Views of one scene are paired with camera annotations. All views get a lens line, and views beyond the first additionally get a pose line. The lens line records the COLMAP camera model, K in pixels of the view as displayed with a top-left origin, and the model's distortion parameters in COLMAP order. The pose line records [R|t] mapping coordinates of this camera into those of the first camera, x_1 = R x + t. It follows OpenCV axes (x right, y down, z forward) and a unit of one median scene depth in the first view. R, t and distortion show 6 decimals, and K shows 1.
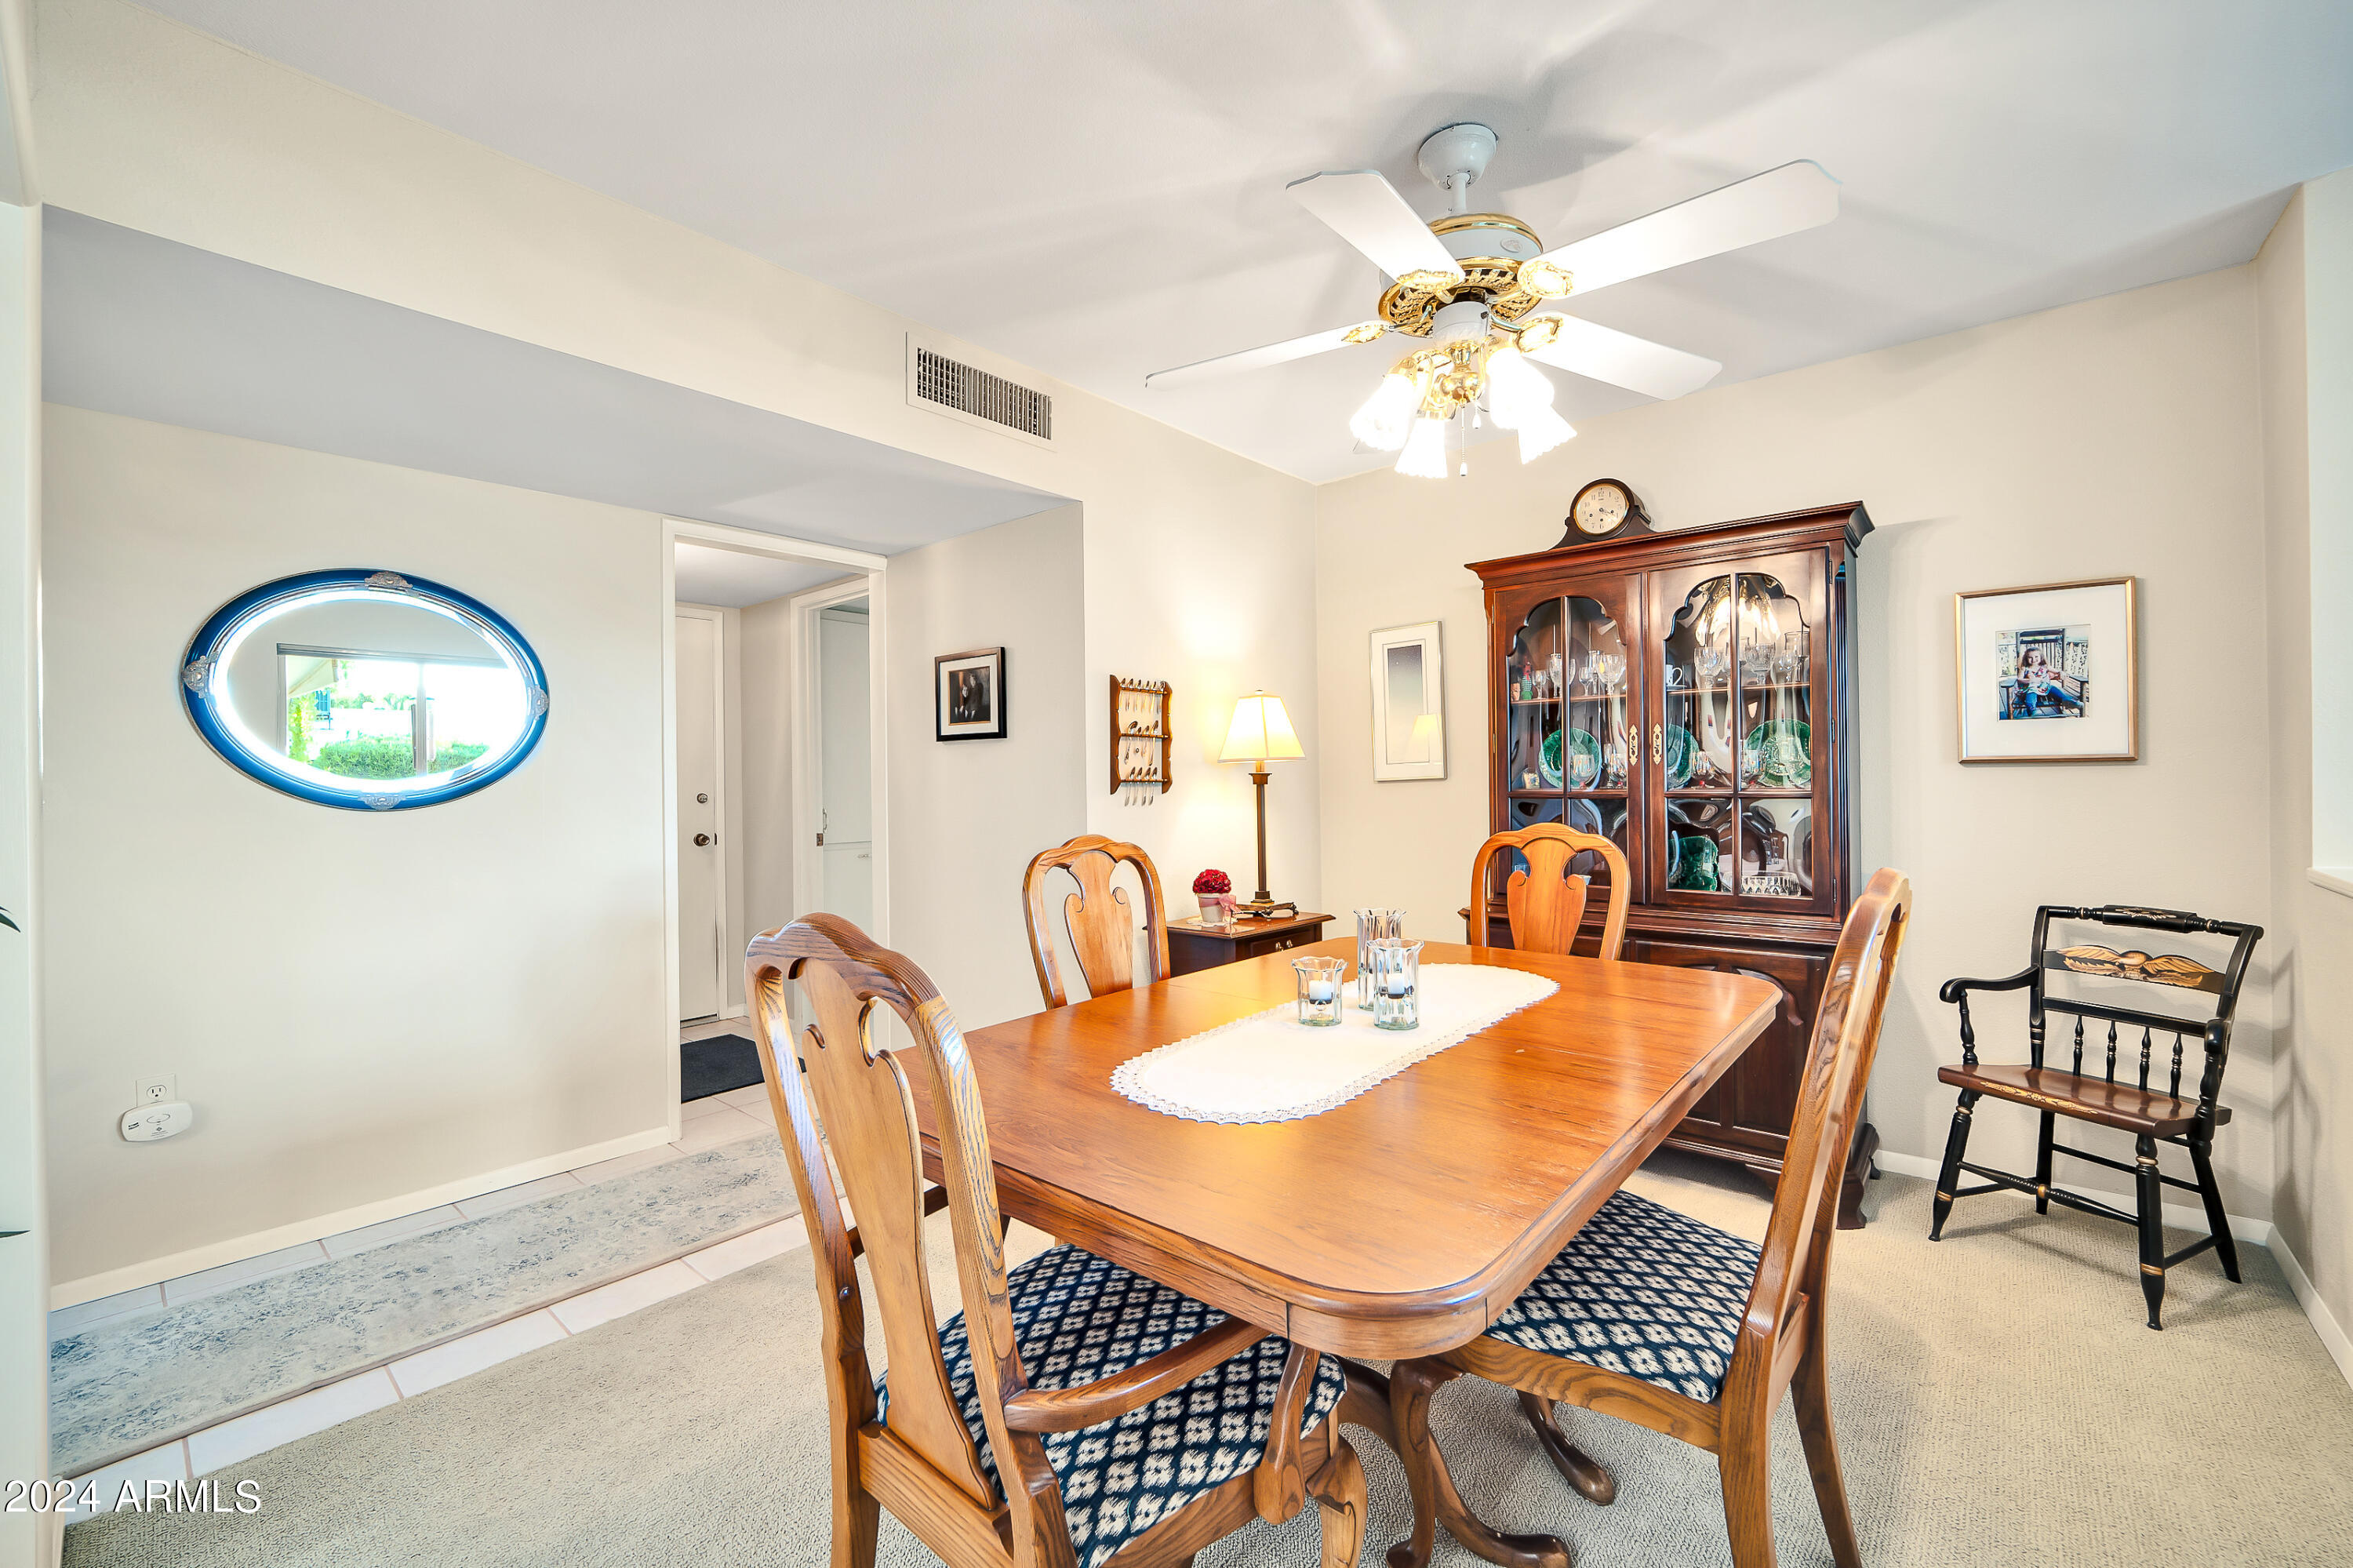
lens RADIAL K [[957.2, 0, 1176.5], [0, 957.2, 784.0], [0, 0, 1]] dist [-0.023038, -0.000169]
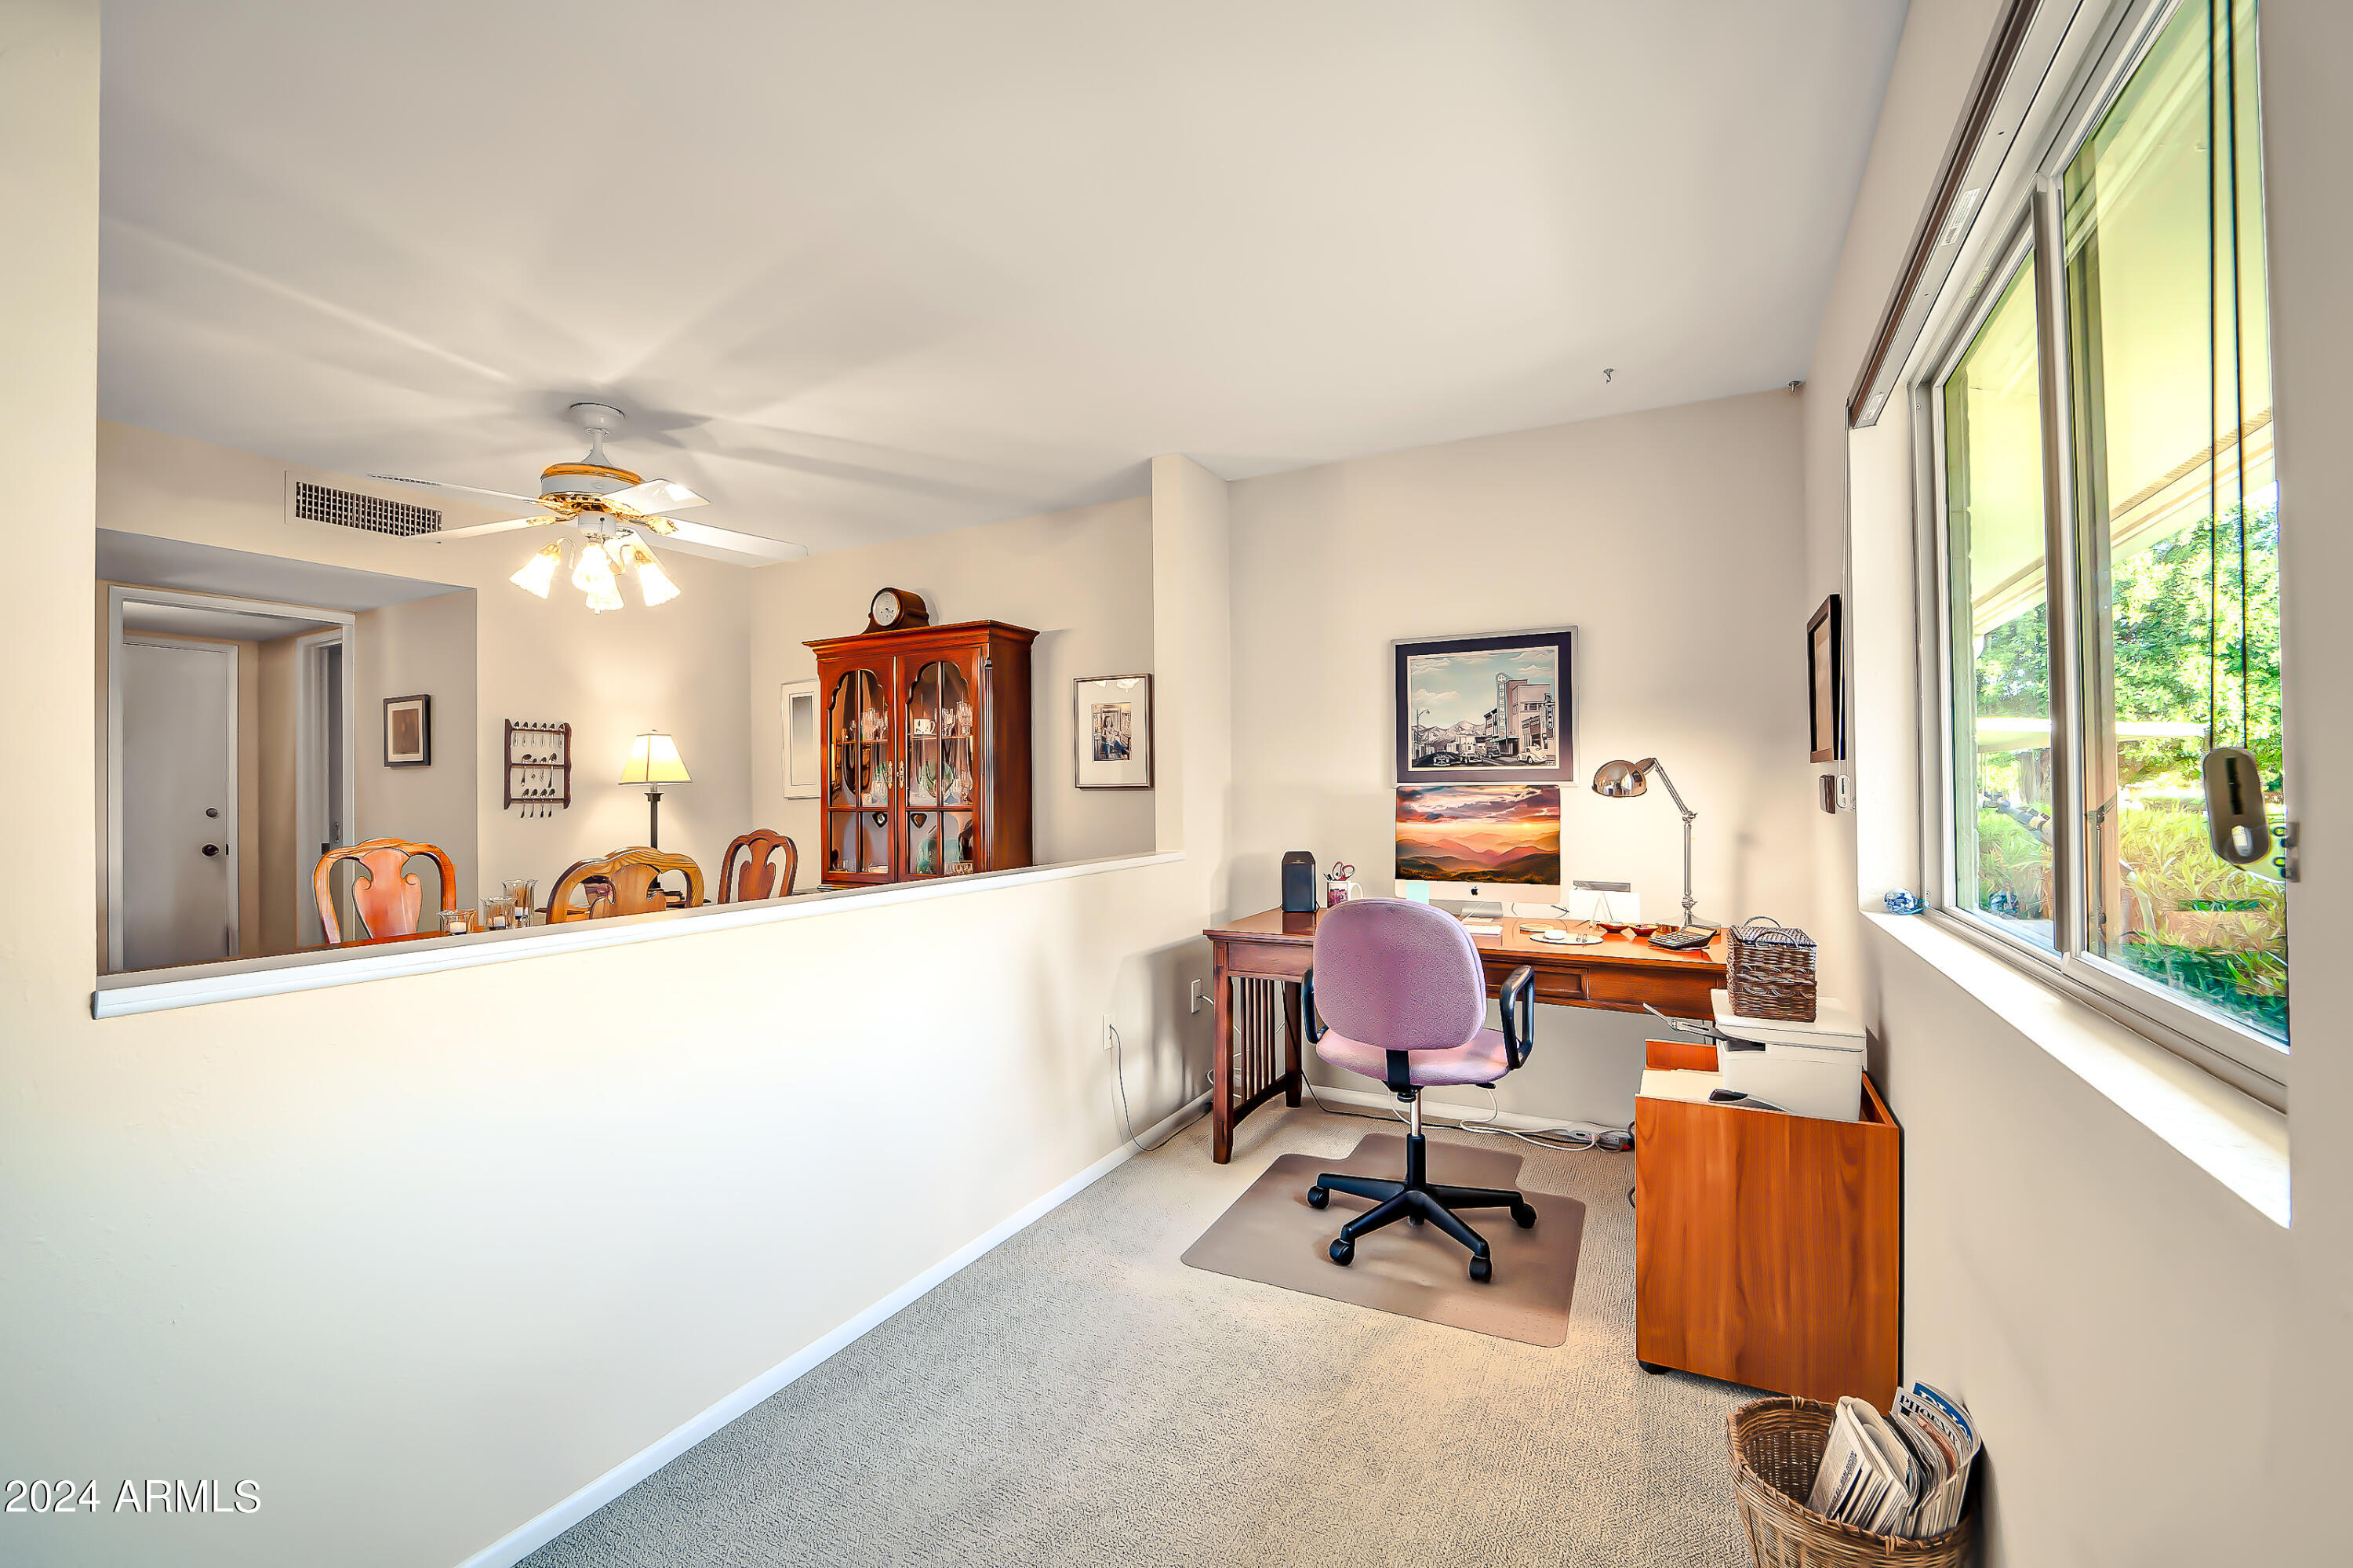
lens RADIAL K [[957.2, 0, 1176.5], [0, 957.2, 784.0], [0, 0, 1]] dist [-0.023038, -0.000169]
pose [[0.974501, 0.002815, 0.224365, 0.539425], [-0.000134, 0.999928, -0.011966, -0.009074], [-0.224382, 0.011631, 0.974432, -0.476924]]
